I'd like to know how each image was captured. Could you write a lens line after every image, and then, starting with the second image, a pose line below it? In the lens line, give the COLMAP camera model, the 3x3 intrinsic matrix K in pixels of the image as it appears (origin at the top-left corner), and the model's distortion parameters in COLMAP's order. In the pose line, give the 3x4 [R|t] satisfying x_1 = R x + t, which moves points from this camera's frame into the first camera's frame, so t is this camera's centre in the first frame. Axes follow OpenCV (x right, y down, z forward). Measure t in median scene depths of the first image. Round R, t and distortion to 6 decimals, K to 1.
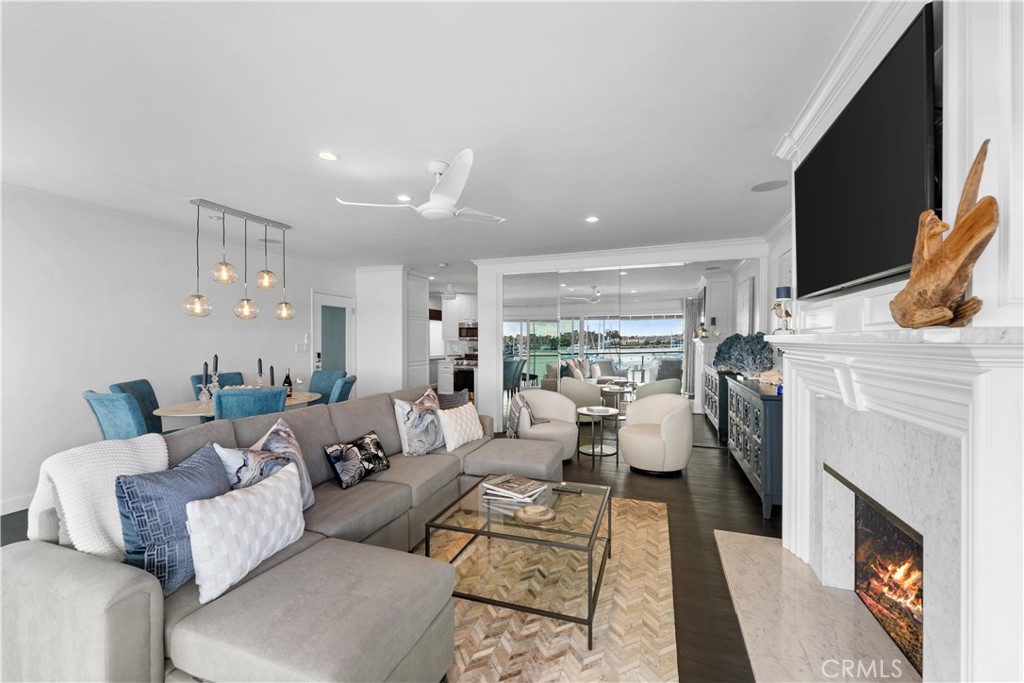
lens RADIAL K [[404.6, 0, 513.4], [0, 404.6, 340.9], [0, 0, 1]] dist [0.002941, 0.000087]
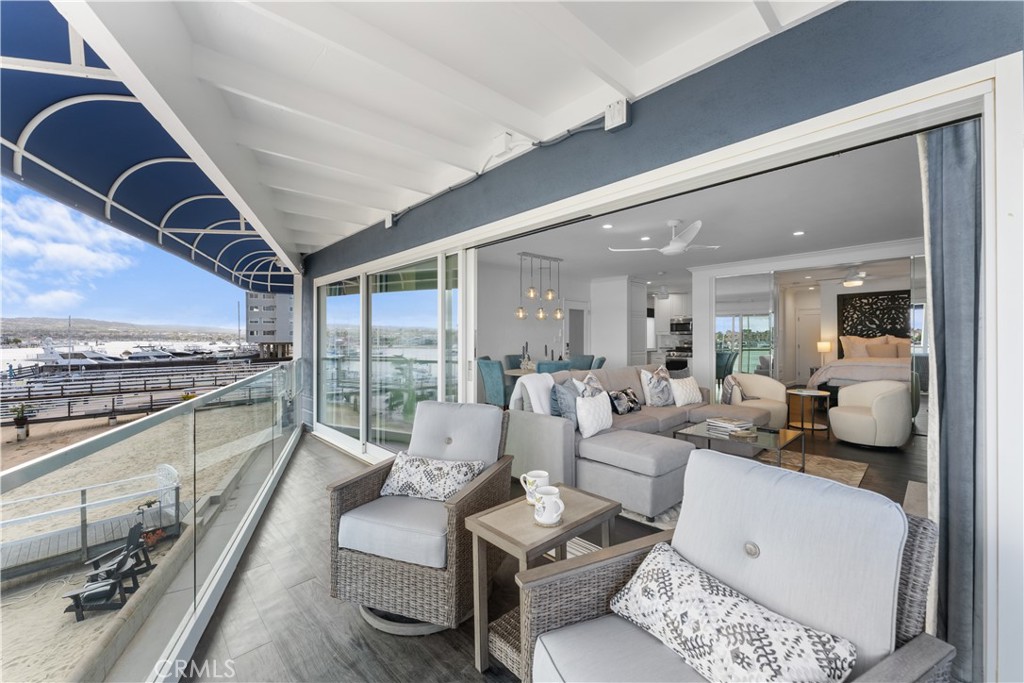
lens RADIAL K [[404.6, 0, 513.8], [0, 404.6, 337.7], [0, 0, 1]] dist [0.002941, 0.000087]
pose [[0.888688, -0.001219, -0.458511, -0.010508], [0.001280, 0.999999, -0.000178, 0.015462], [0.458511, -0.000429, 0.888689, -0.454509]]
